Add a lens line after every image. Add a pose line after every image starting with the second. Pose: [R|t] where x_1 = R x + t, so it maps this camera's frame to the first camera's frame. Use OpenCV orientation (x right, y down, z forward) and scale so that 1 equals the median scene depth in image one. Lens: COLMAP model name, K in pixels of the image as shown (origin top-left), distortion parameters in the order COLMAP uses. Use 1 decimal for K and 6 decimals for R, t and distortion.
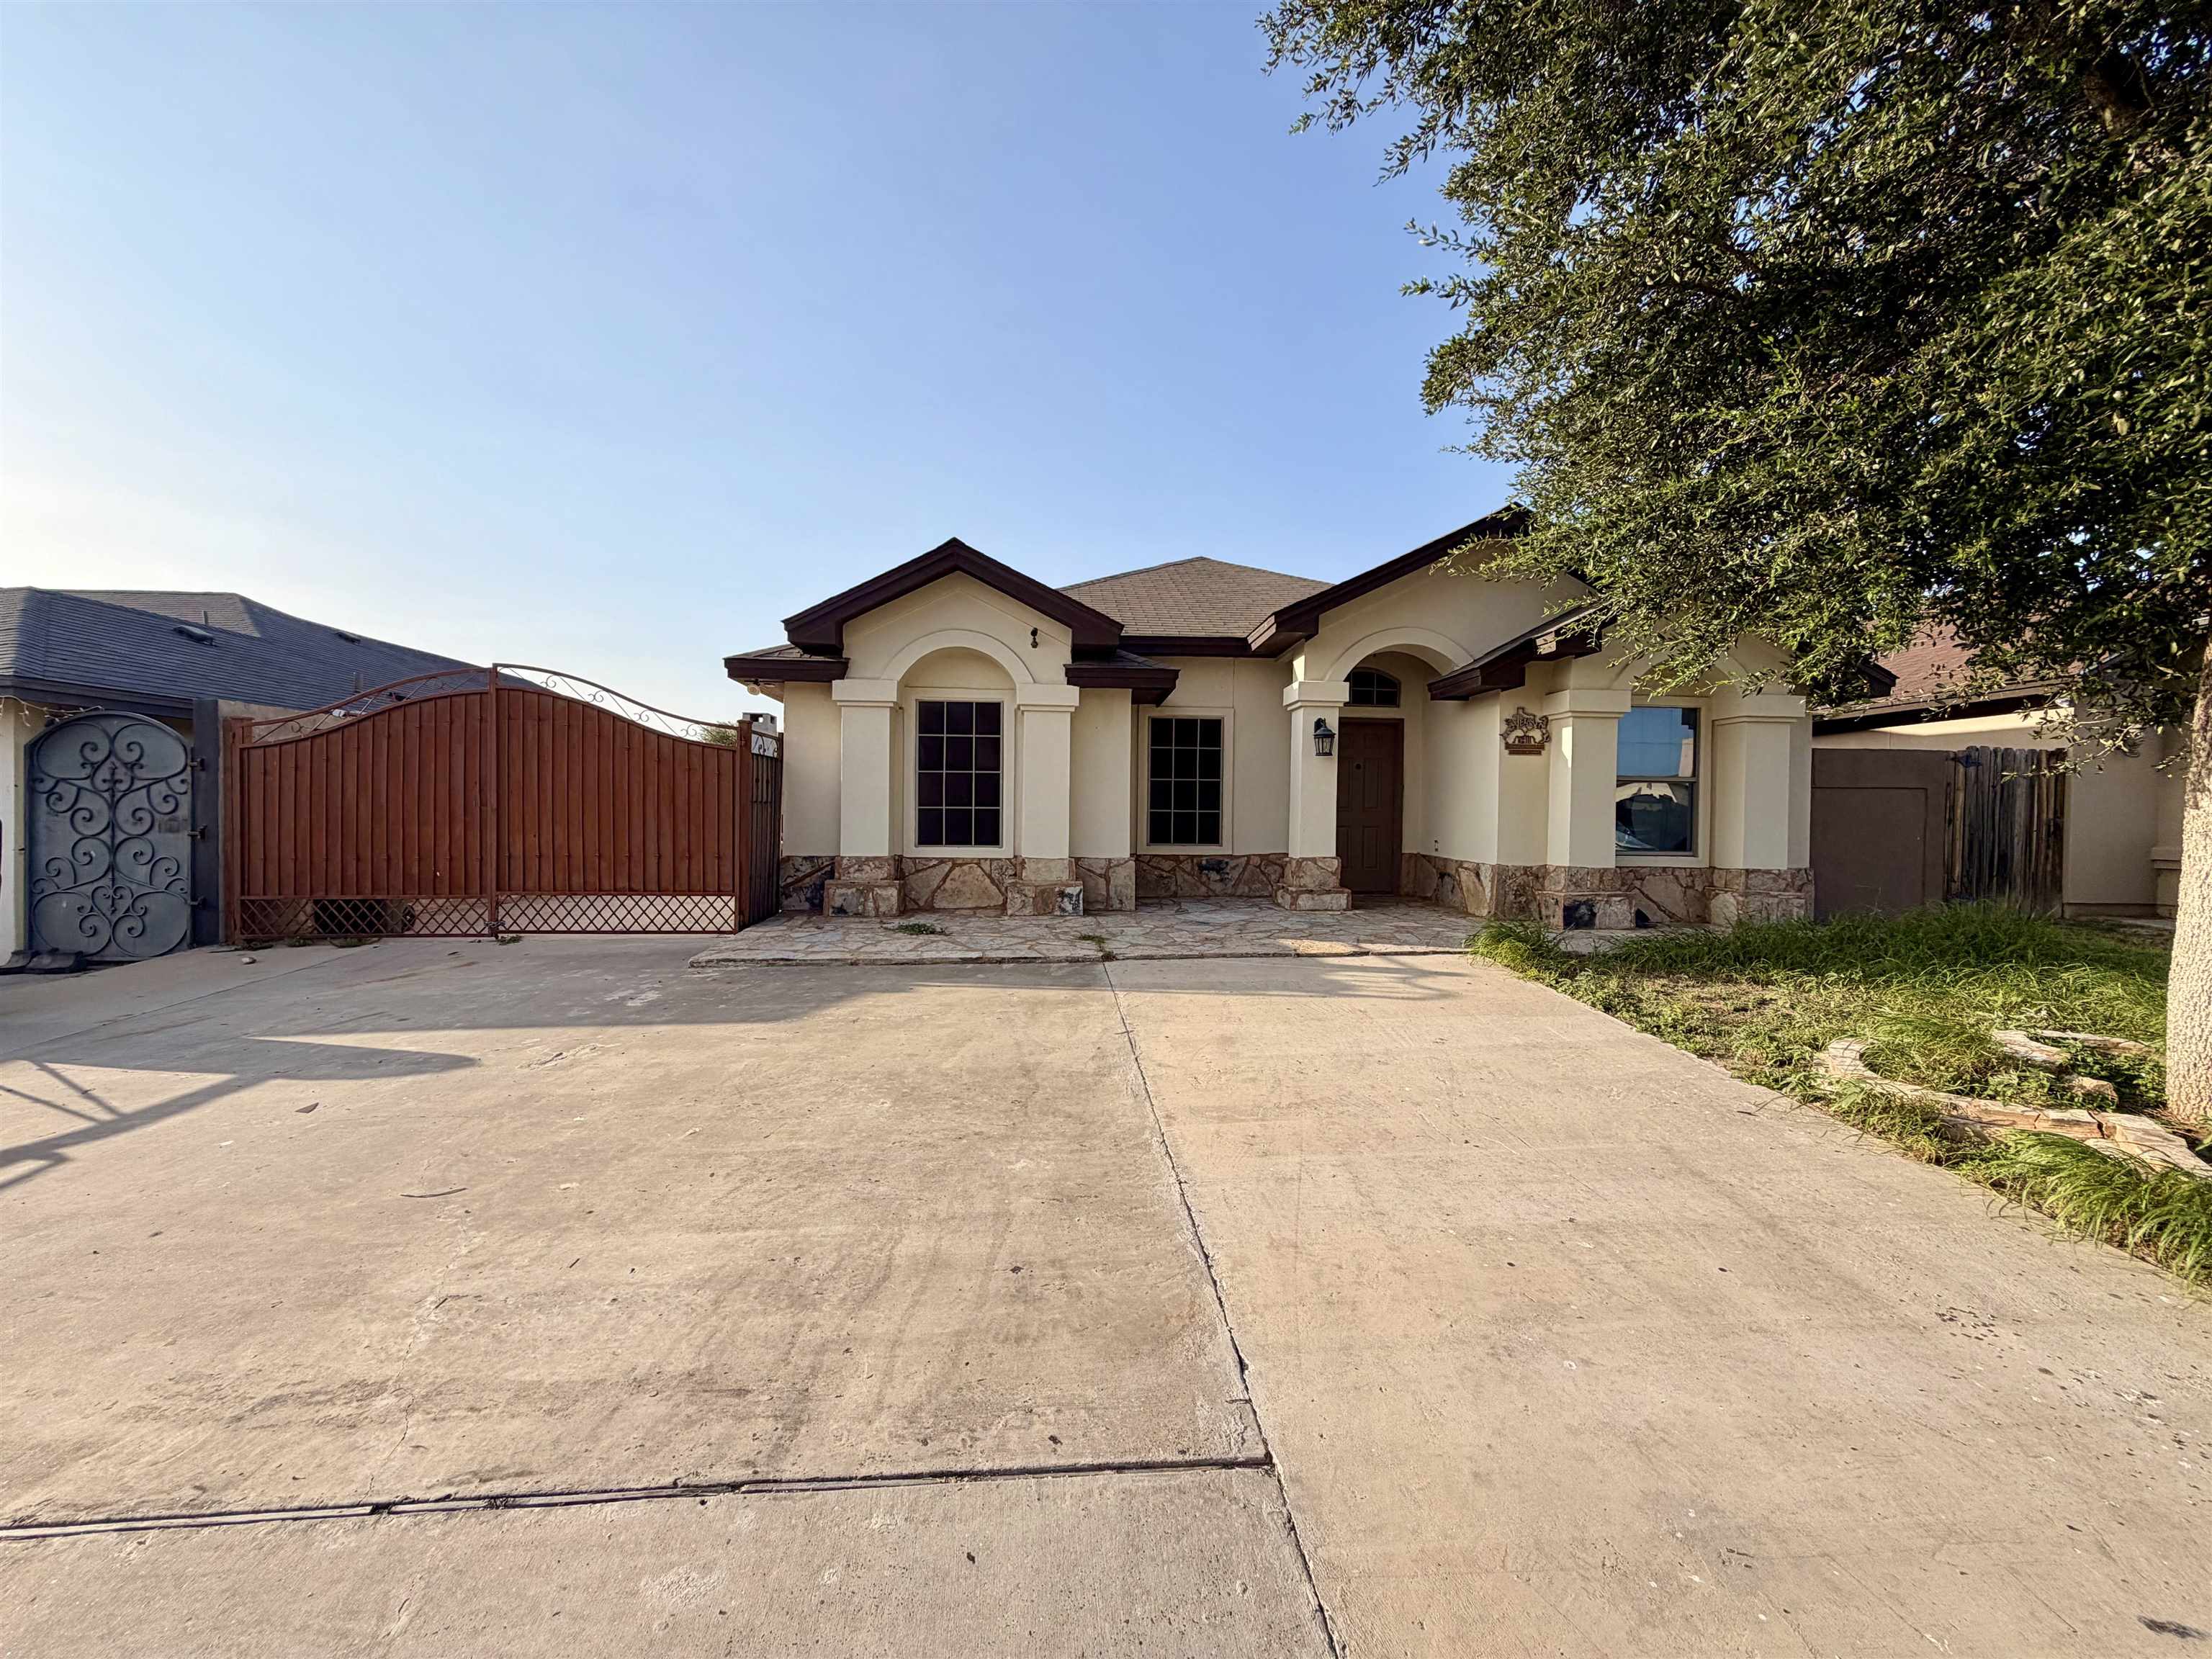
lens RADIAL K [[881.3, 0, 1095.8], [0, 881.3, 828.9], [0, 0, 1]] dist [-0.003442, 0.001258]
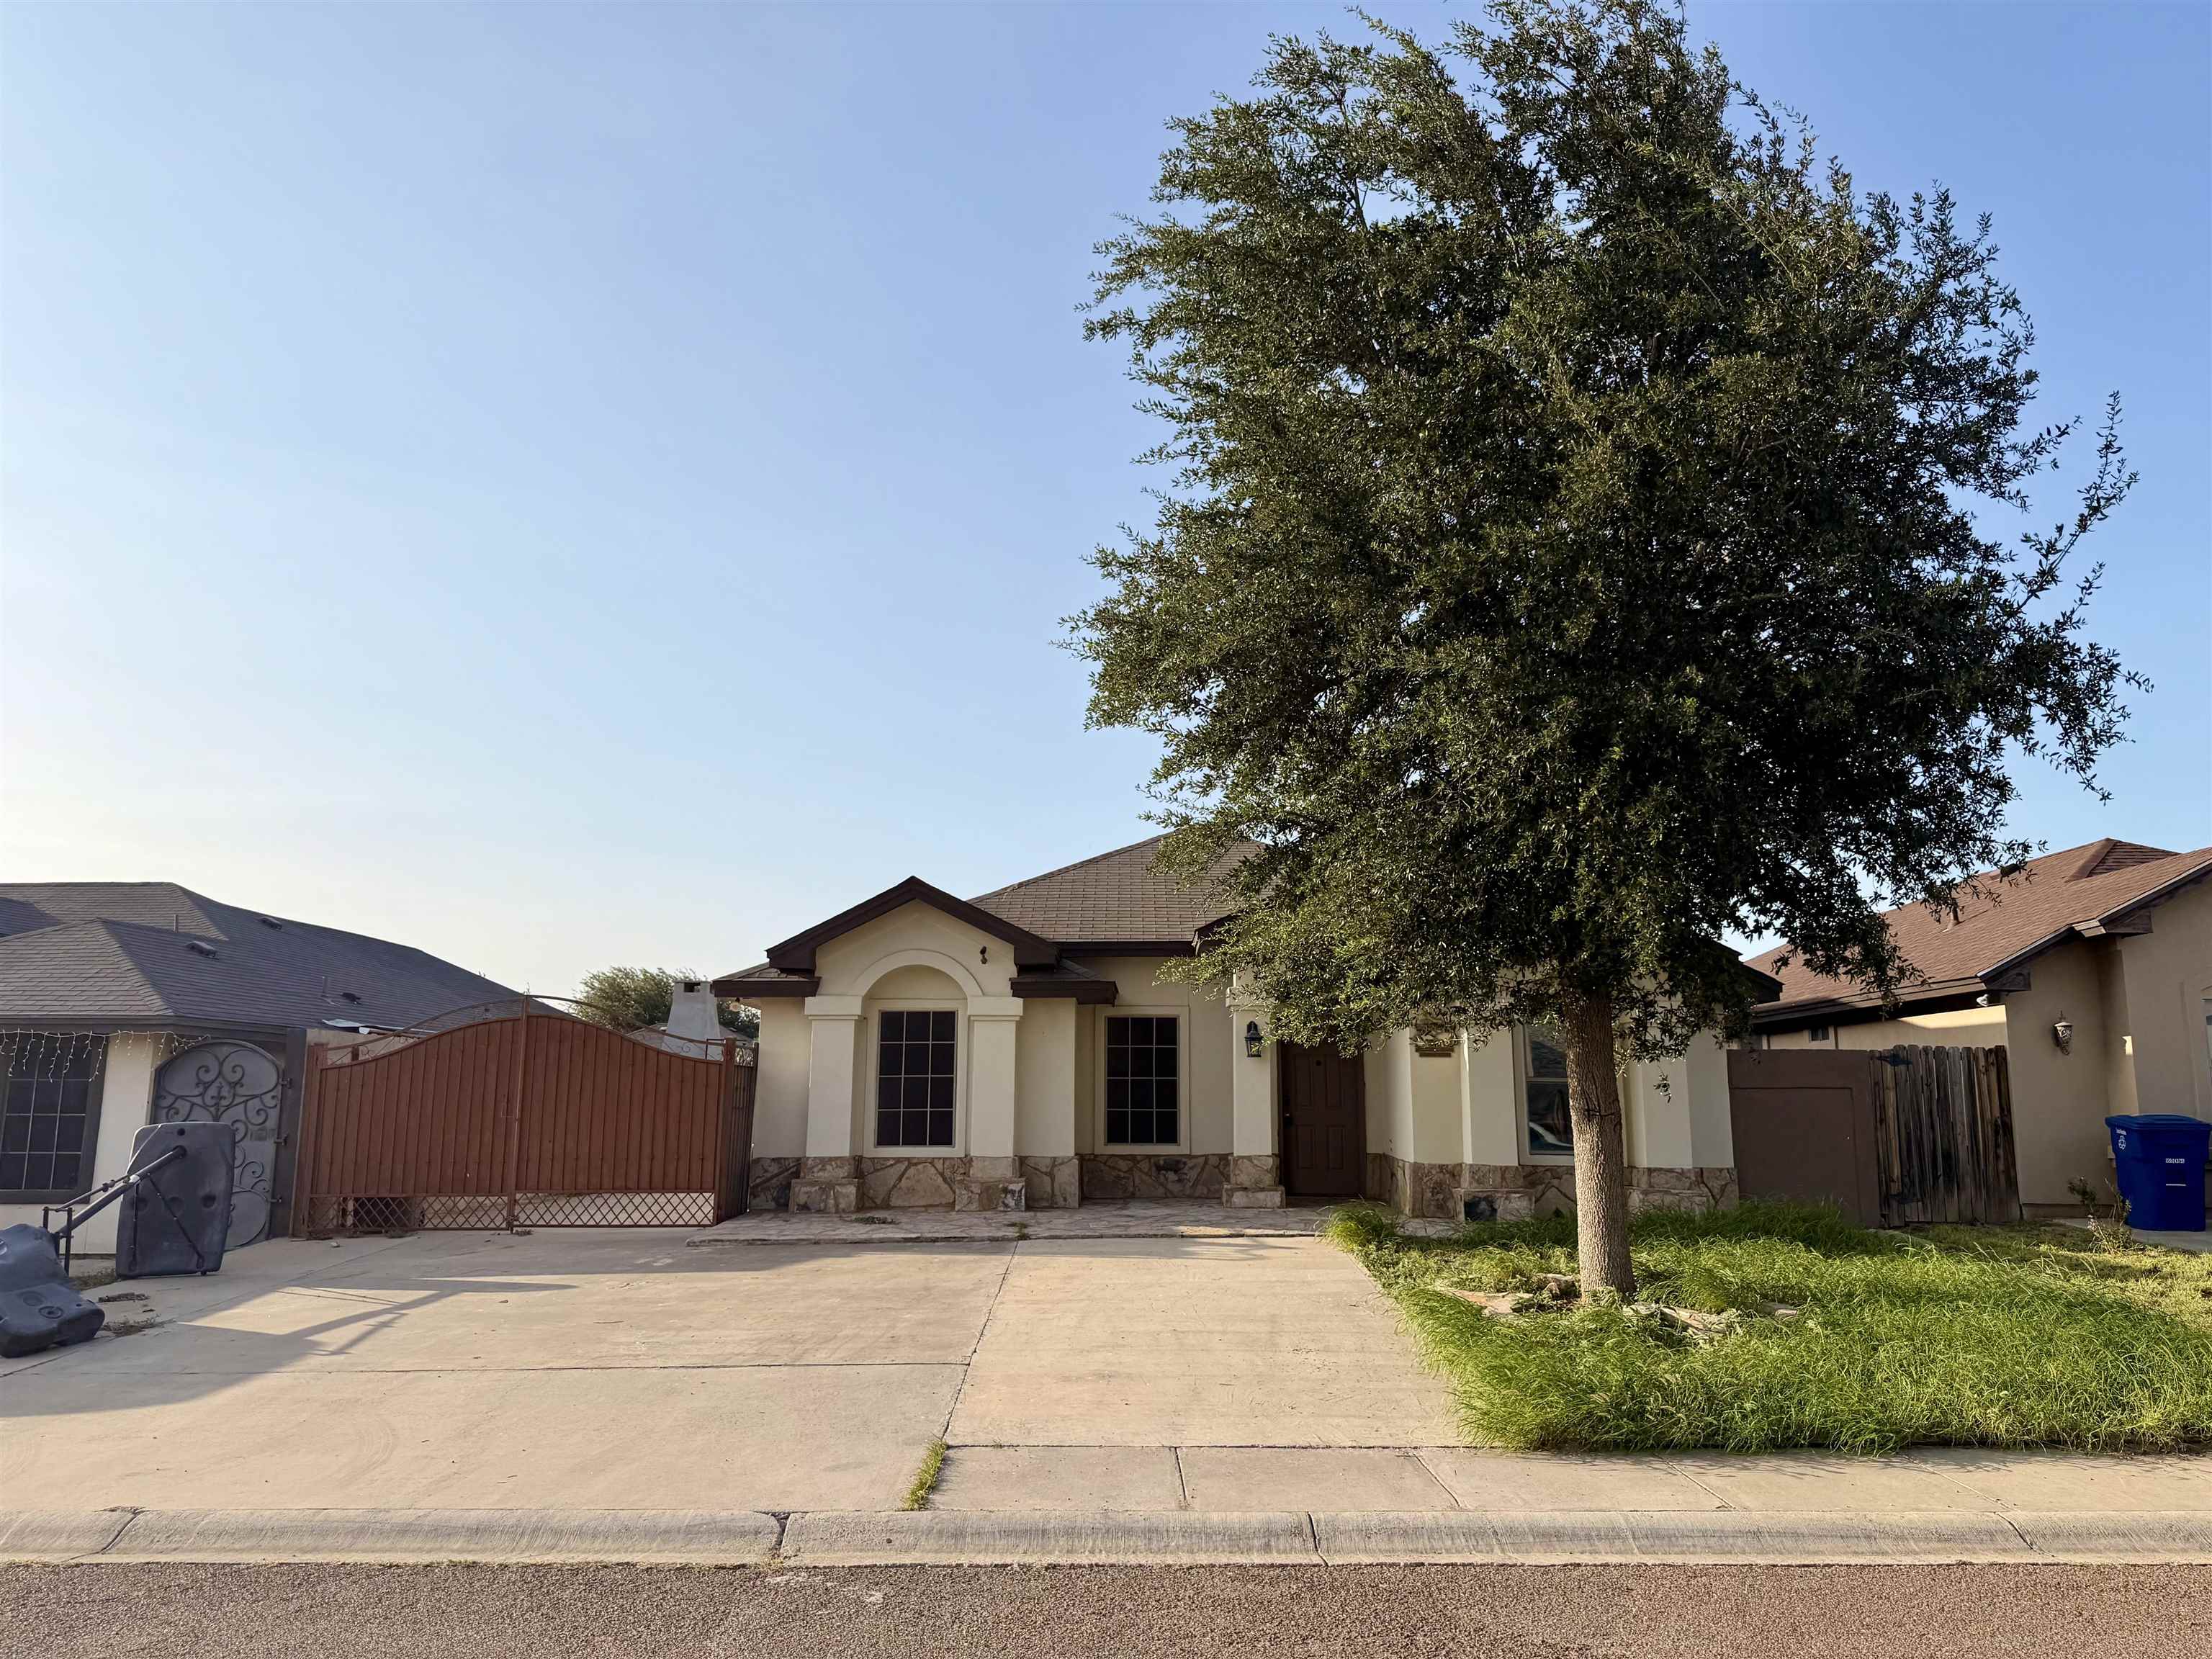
lens RADIAL K [[1537.7, 0, 1111.4], [0, 1537.7, 816.2], [0, 0, 1]] dist [0.070913, -0.068167]
pose [[0.997221, -0.019835, -0.071805, 0.236349], [0.005337, 0.980447, -0.196709, -0.003722], [0.074303, 0.195779, 0.977829, -0.938256]]
